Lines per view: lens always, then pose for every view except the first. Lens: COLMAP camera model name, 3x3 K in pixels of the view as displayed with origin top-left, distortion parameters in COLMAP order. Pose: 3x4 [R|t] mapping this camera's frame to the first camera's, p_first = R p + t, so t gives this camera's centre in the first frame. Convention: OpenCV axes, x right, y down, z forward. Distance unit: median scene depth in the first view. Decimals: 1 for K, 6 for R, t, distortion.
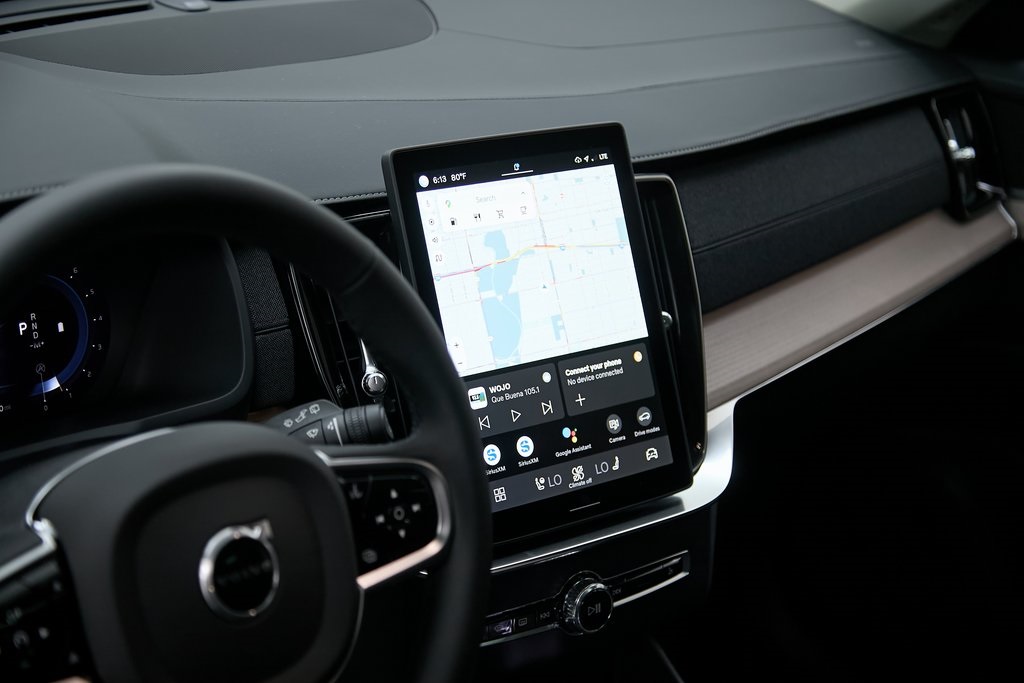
lens RADIAL K [[1898.8, 0, 512.0], [0, 1898.8, 341.5], [0, 0, 1]] dist [-0.063025, 0.090746]
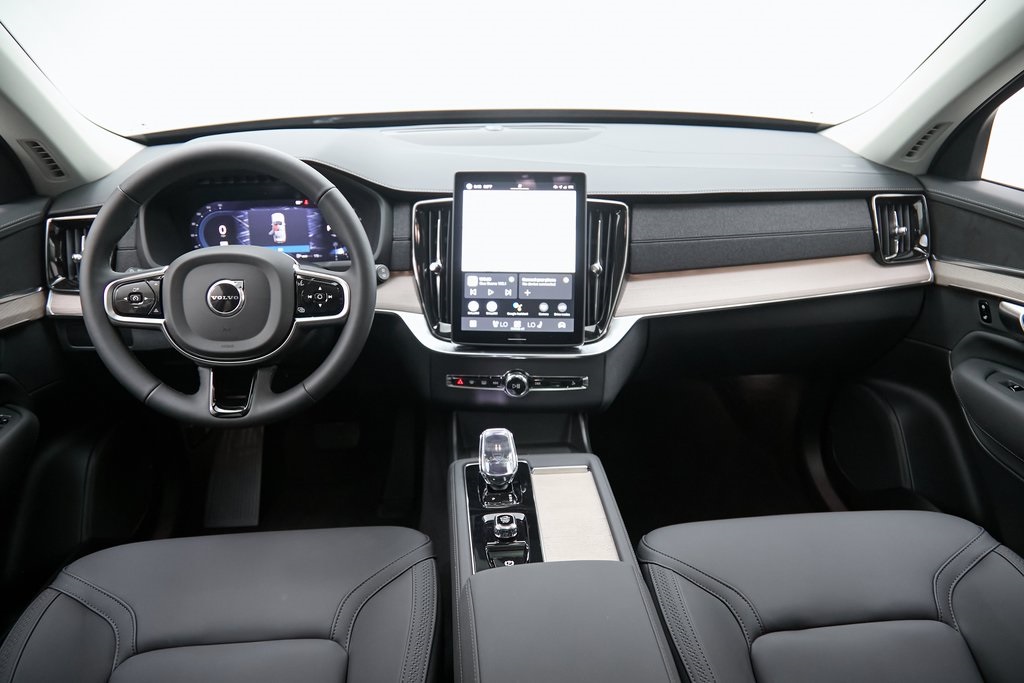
lens RADIAL K [[692.6, 0, 512.0], [0, 692.6, 341.5], [0, 0, 1]] dist [0.000582, -0.001757]
pose [[0.761834, 0.186862, -0.620235, 0.551765], [-0.175427, 0.981225, 0.080143, 0.025571], [0.623566, 0.047750, 0.780311, 0.364708]]
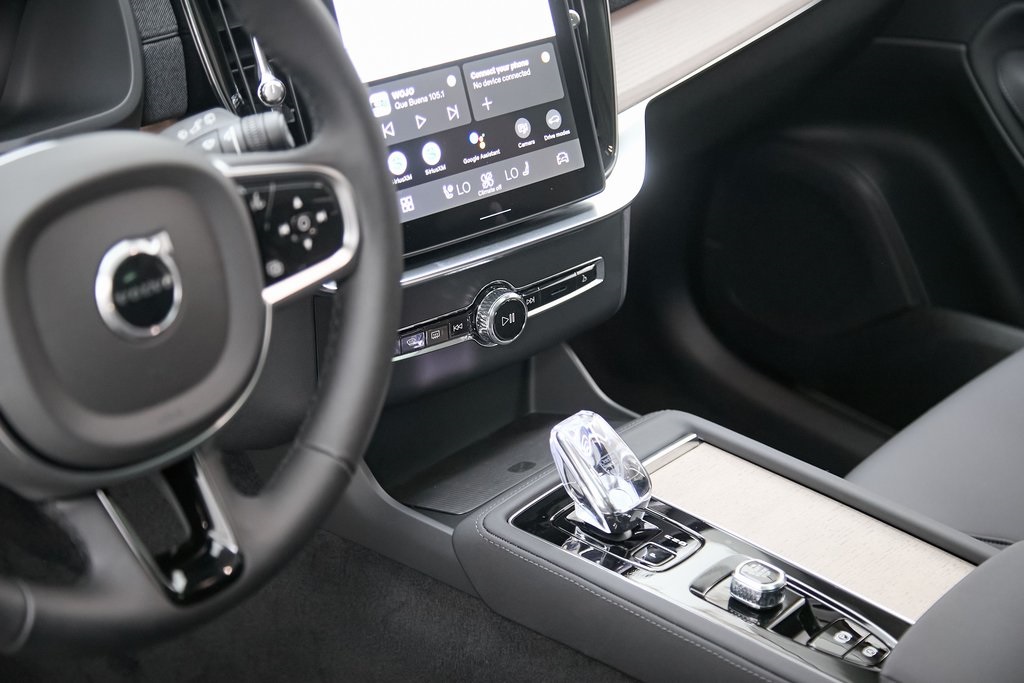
lens RADIAL K [[1898.8, 0, 512.0], [0, 1898.8, 341.5], [0, 0, 1]] dist [-0.063025, 0.090746]
pose [[0.998107, -0.037088, 0.049066, -0.003163], [0.029636, 0.989026, 0.144736, 0.011452], [-0.053896, -0.143008, 0.988253, 0.033082]]
